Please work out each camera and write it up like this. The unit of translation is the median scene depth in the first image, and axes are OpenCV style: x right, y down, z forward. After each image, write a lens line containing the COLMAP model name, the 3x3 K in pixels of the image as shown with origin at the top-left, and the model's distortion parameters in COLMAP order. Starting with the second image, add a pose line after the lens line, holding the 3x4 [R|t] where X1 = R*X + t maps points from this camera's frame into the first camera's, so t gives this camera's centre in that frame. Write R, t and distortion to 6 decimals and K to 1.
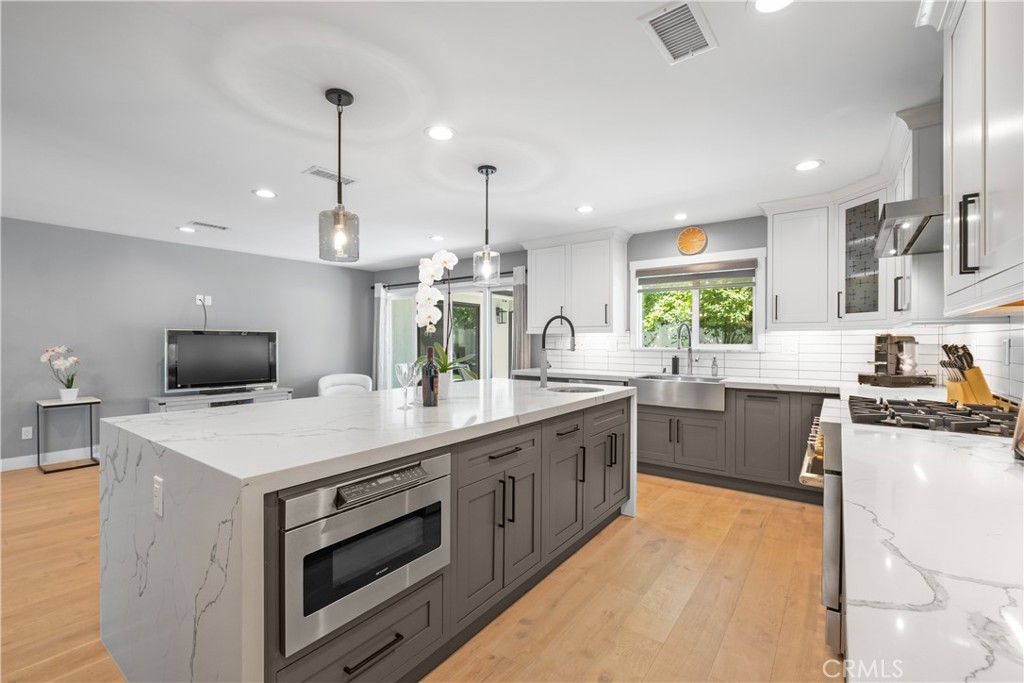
lens RADIAL K [[441.6, 0, 509.3], [0, 441.6, 344.0], [0, 0, 1]] dist [-0.007354, 0.000552]
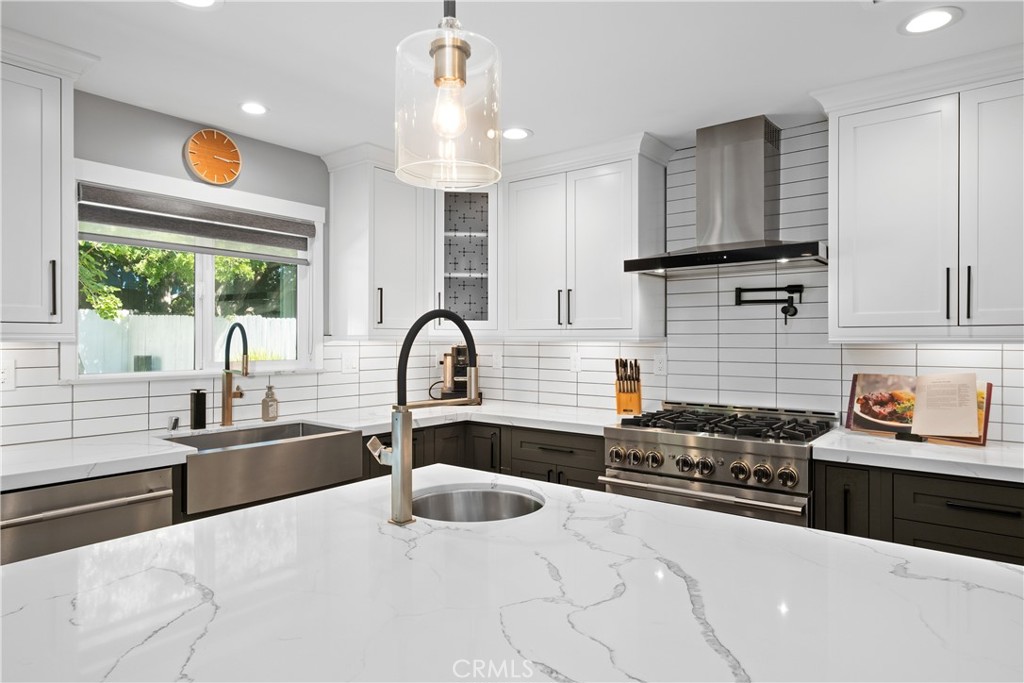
lens RADIAL K [[613.9, 0, 512.0], [0, 613.9, 338.8], [0, 0, 1]] dist [0.007212, 0.002446]
pose [[0.033020, -0.004635, 0.999444, -0.352839], [0.001214, 0.999989, 0.004597, -0.038533], [-0.999454, 0.001061, 0.033025, 0.819492]]
